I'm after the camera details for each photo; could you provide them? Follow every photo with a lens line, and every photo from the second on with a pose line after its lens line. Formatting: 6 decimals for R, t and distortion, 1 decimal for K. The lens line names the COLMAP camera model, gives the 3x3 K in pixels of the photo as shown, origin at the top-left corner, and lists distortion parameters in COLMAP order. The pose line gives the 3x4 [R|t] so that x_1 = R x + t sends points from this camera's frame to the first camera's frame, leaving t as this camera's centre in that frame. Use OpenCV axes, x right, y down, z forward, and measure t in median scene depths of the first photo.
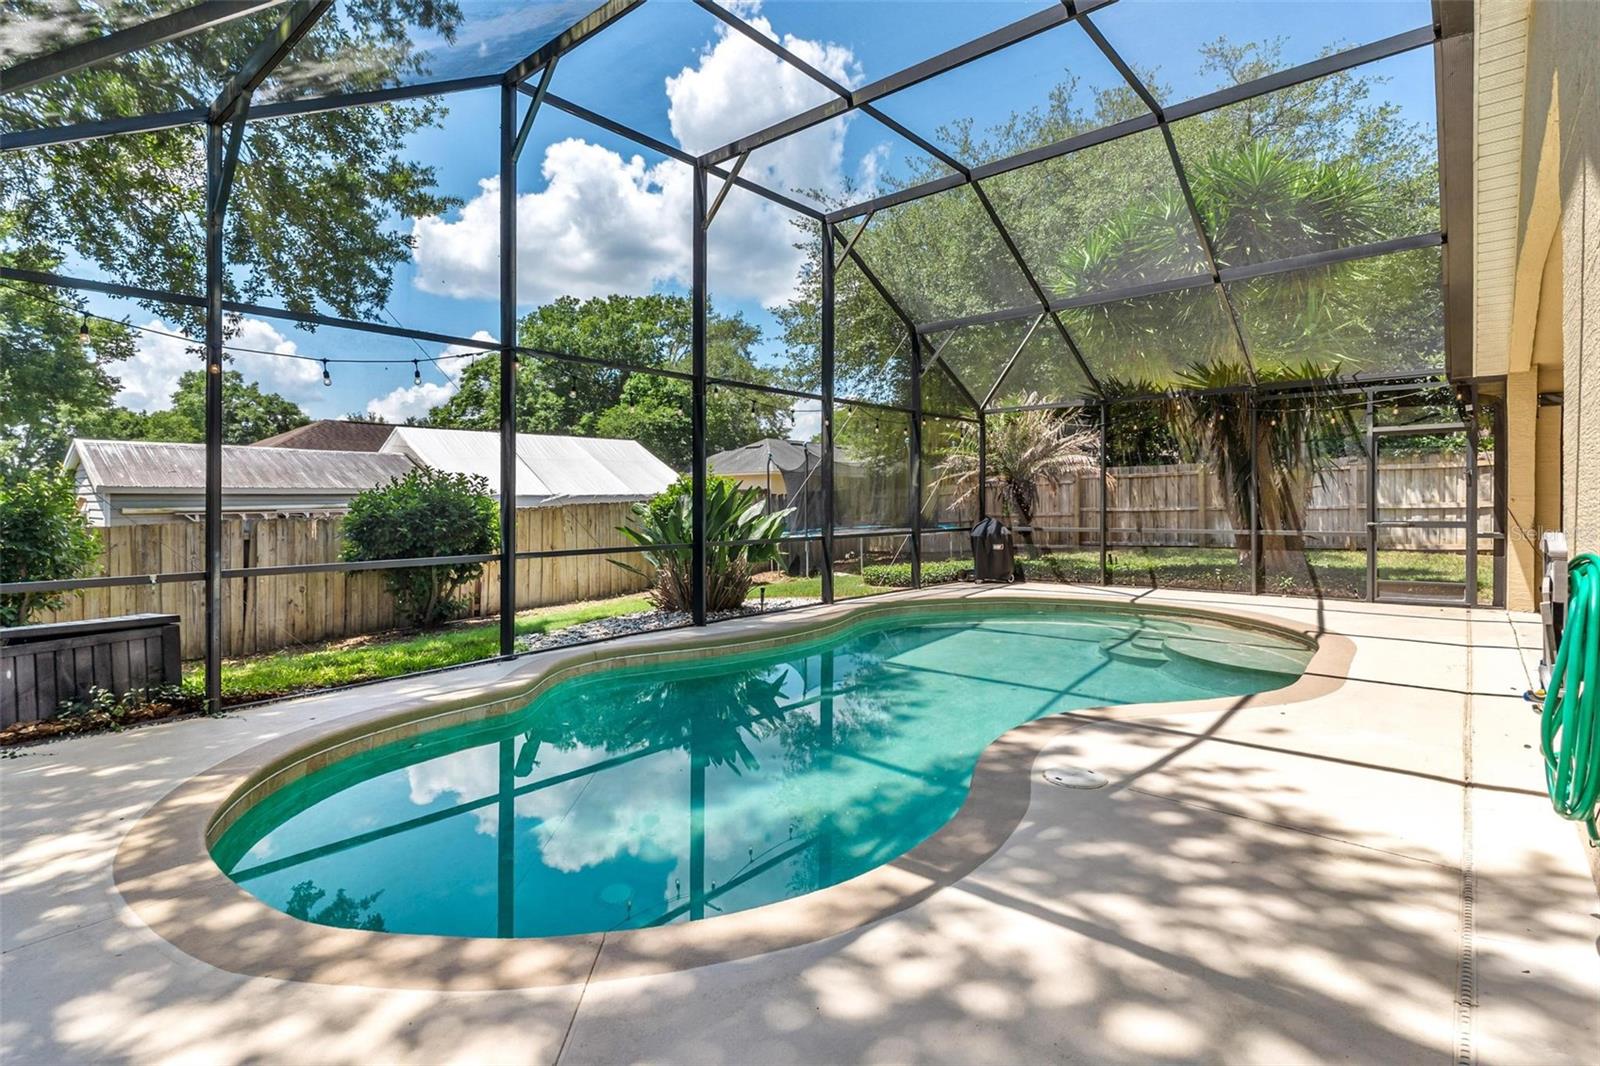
lens RADIAL K [[783.5, 0, 794.4], [0, 783.5, 516.1], [0, 0, 1]] dist [0.003999, -0.000947]
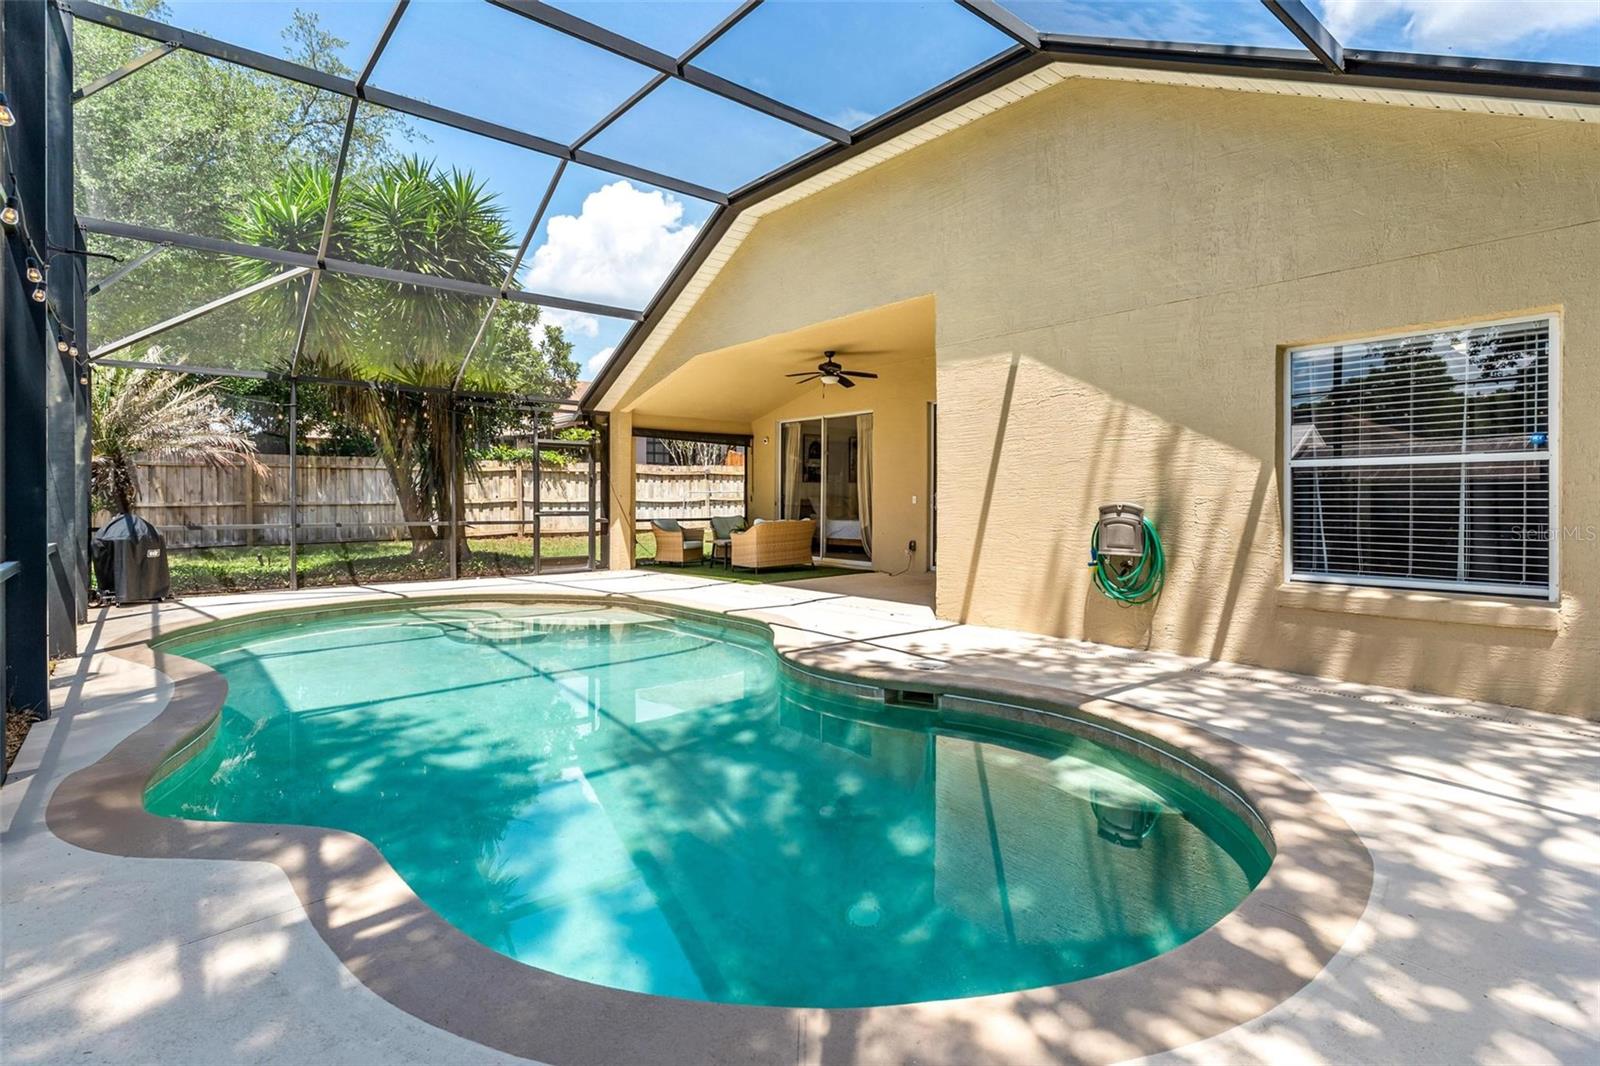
lens RADIAL K [[783.5, 0, 798.1], [0, 783.5, 522.2], [0, 0, 1]] dist [0.003999, -0.000947]
pose [[0.177376, -0.018865, 0.983962, -0.474435], [0.012347, 0.999780, 0.016942, 0.007739], [-0.984066, 0.009143, 0.177570, 0.382430]]
